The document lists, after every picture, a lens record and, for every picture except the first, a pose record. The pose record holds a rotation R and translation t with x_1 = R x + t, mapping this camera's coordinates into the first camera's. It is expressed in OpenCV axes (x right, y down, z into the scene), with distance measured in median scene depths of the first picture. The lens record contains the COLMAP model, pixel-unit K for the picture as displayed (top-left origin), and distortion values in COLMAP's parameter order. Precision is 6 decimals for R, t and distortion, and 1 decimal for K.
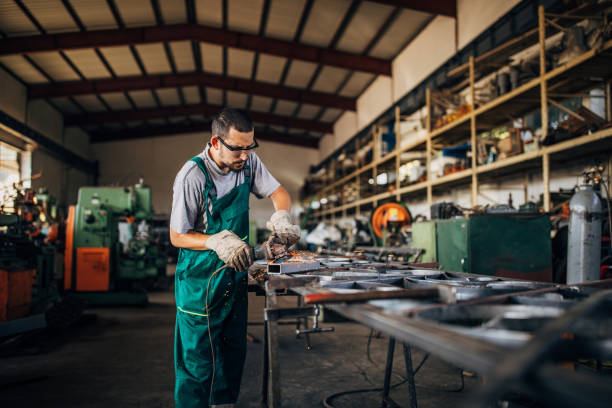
lens RADIAL K [[585.4, 0, 306.0], [0, 585.4, 204.0], [0, 0, 1]] dist [-0.008340, -0.017840]
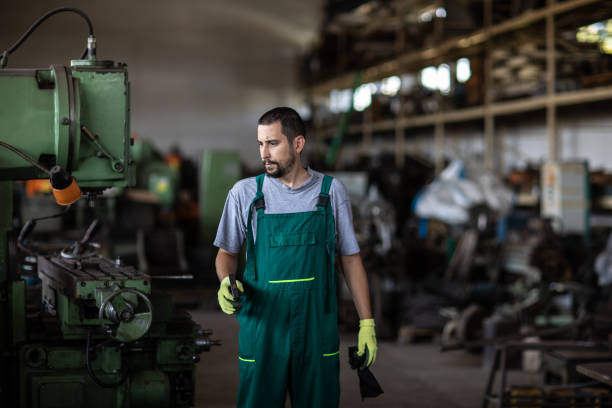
lens RADIAL K [[1422.0, 0, 306.0], [0, 1422.0, 204.0], [0, 0, 1]] dist [0.004061, -0.113450]
pose [[0.998190, -0.009488, 0.059387, -0.191436], [0.004576, 0.996597, 0.082303, -0.016625], [-0.059965, -0.081882, 0.994836, 0.300864]]
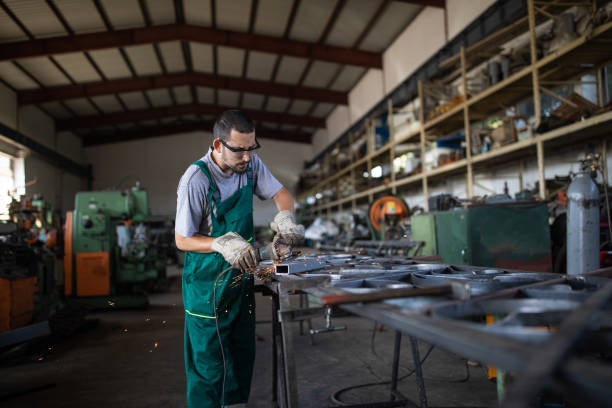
lens RADIAL K [[585.4, 0, 306.0], [0, 585.4, 204.0], [0, 0, 1]] dist [-0.008340, -0.017840]
pose [[0.999210, -0.038782, 0.008641, -0.003493], [0.038710, 0.999216, 0.008319, -0.001799], [-0.008957, -0.007978, 0.999928, -0.002165]]
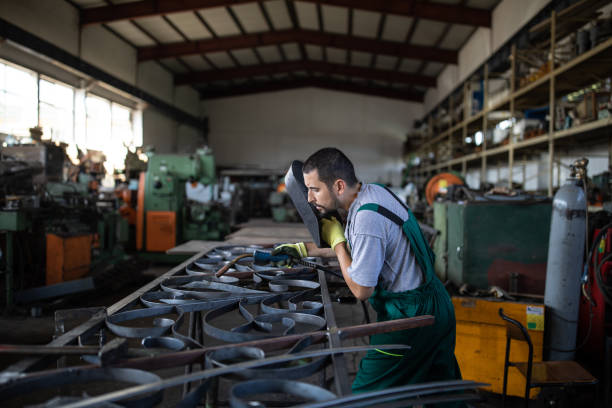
lens RADIAL K [[585.4, 0, 306.0], [0, 585.4, 204.0], [0, 0, 1]] dist [-0.008340, -0.017840]
pose [[0.979237, 0.021737, -0.201550, 0.092747], [-0.004792, 0.996439, 0.084185, -0.025077], [0.202662, -0.081471, 0.975854, 0.003198]]
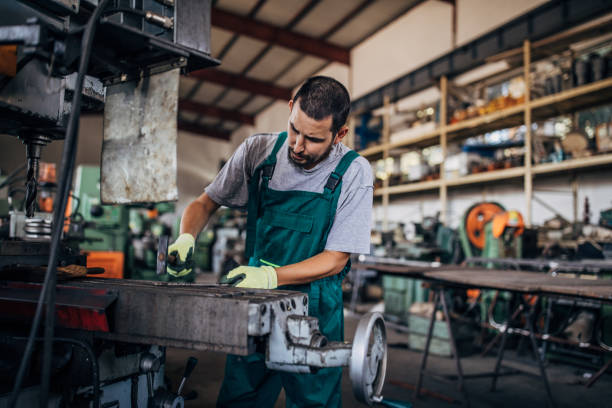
lens RADIAL K [[585.4, 0, 306.0], [0, 585.4, 204.0], [0, 0, 1]] dist [-0.008340, -0.017840]
pose [[0.971765, 0.036174, 0.233161, -0.235633], [-0.036411, 0.999331, -0.003291, 0.009000], [-0.233125, -0.005291, 0.972432, 0.214363]]
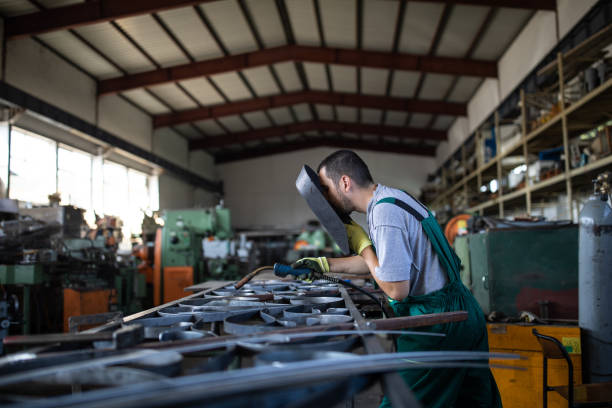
lens RADIAL K [[585.4, 0, 306.0], [0, 585.4, 204.0], [0, 0, 1]] dist [-0.008340, -0.017840]
pose [[0.973033, -0.042525, -0.226711, 0.090159], [0.038272, 0.999000, -0.023127, -0.005233], [0.227467, 0.013827, 0.973688, 0.007789]]
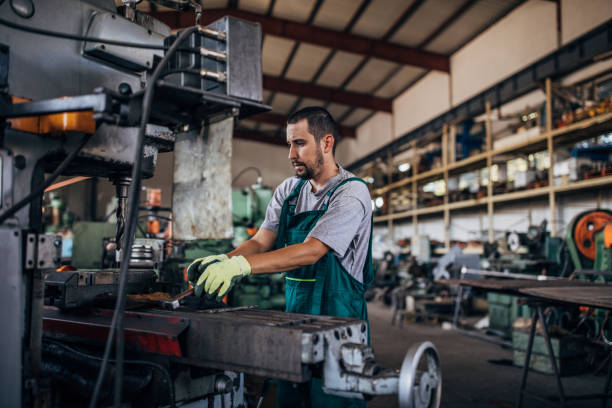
lens RADIAL K [[585.4, 0, 306.0], [0, 585.4, 204.0], [0, 0, 1]] dist [-0.008340, -0.017840]
pose [[0.998506, 0.008493, 0.053970, -0.225102], [-0.007574, 0.999823, -0.017212, 0.003661], [-0.054107, 0.016777, 0.998394, 0.205852]]
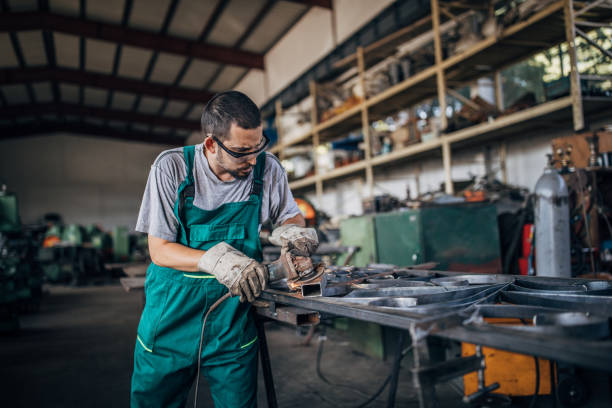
lens RADIAL K [[585.4, 0, 306.0], [0, 585.4, 204.0], [0, 0, 1]] dist [-0.008340, -0.017840]
pose [[0.971394, -0.050560, 0.232028, -0.045833], [0.049940, 0.998716, 0.008547, -0.000768], [-0.232162, 0.003285, 0.972672, 0.063617]]
